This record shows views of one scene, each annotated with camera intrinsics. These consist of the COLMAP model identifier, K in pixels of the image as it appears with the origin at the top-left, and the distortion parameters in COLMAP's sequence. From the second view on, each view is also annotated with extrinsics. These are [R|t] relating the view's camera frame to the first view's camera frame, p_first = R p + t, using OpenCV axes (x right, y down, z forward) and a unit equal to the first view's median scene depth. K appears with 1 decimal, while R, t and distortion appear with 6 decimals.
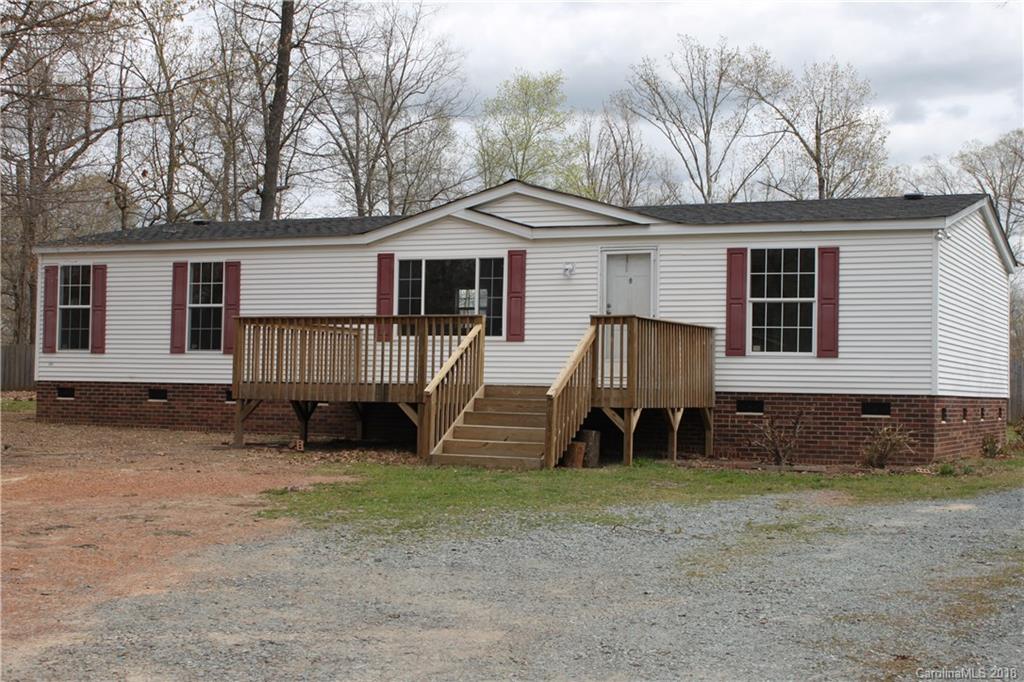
lens RADIAL K [[1586.4, 0, 403.5], [0, 1586.4, 340.3], [0, 0, 1]] dist [-0.090628, -0.000268]
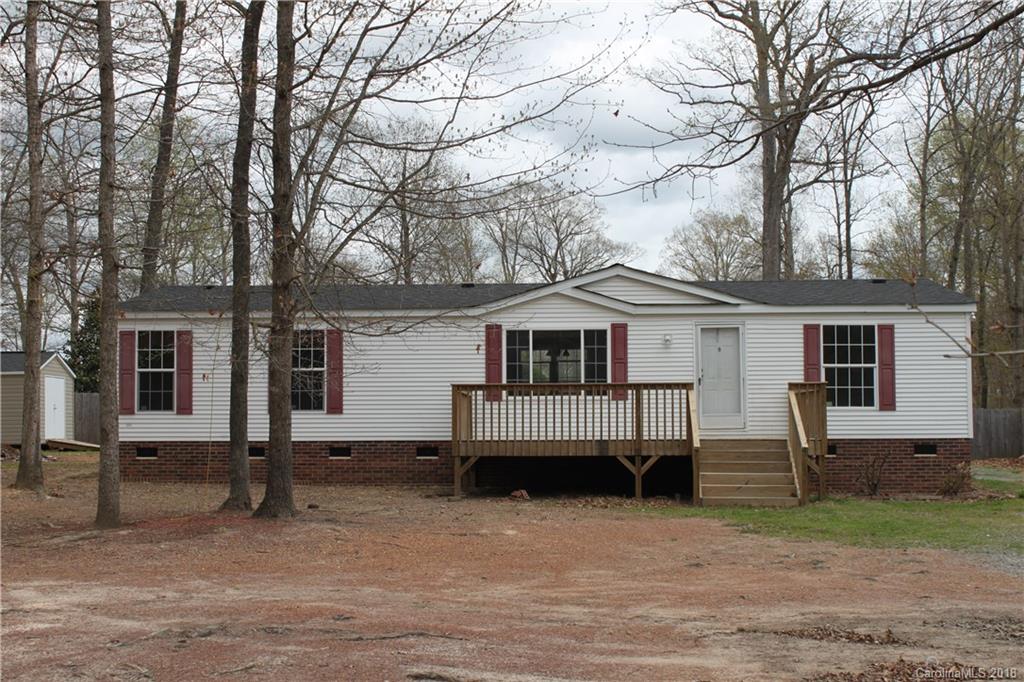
lens RADIAL K [[1236.6, 0, 512.0], [0, 1236.6, 341.0], [0, 0, 1]] dist [-0.053938, -0.002824]
pose [[0.916228, 0.012382, 0.400467, -0.370753], [0.006963, 0.998879, -0.046815, -0.000763], [-0.400597, 0.045682, 0.915115, 0.182675]]
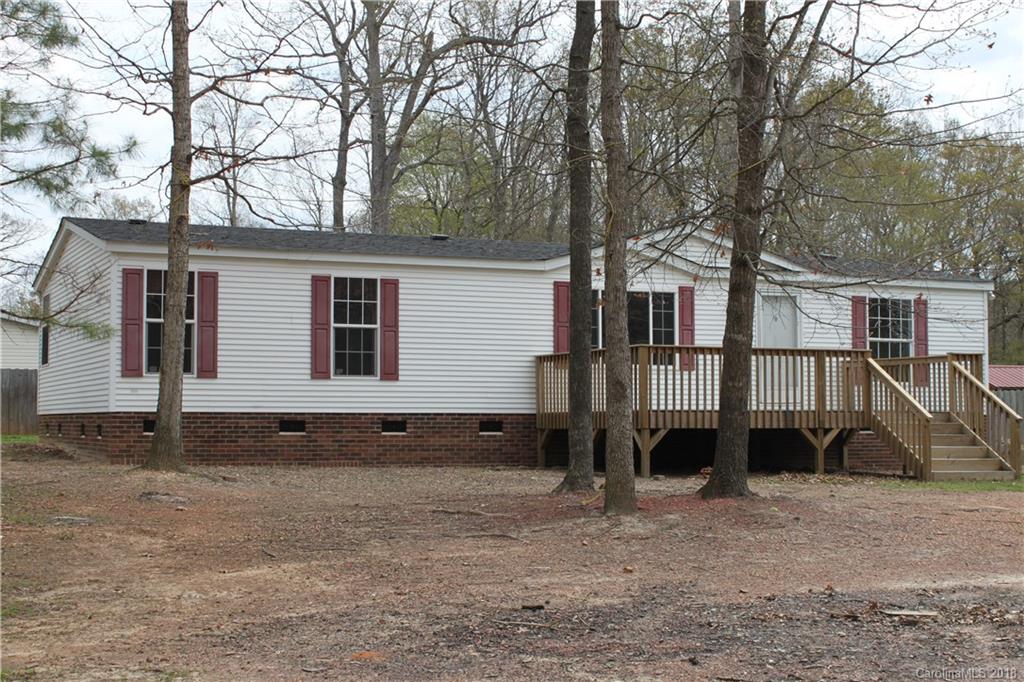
lens RADIAL K [[1586.4, 0, 403.5], [0, 1586.4, 340.3], [0, 0, 1]] dist [-0.090628, -0.000268]
pose [[0.658315, 0.020831, 0.752454, -0.863172], [-0.015271, 0.999781, -0.014317, -0.001521], [-0.752588, -0.002066, 0.658489, 0.429966]]
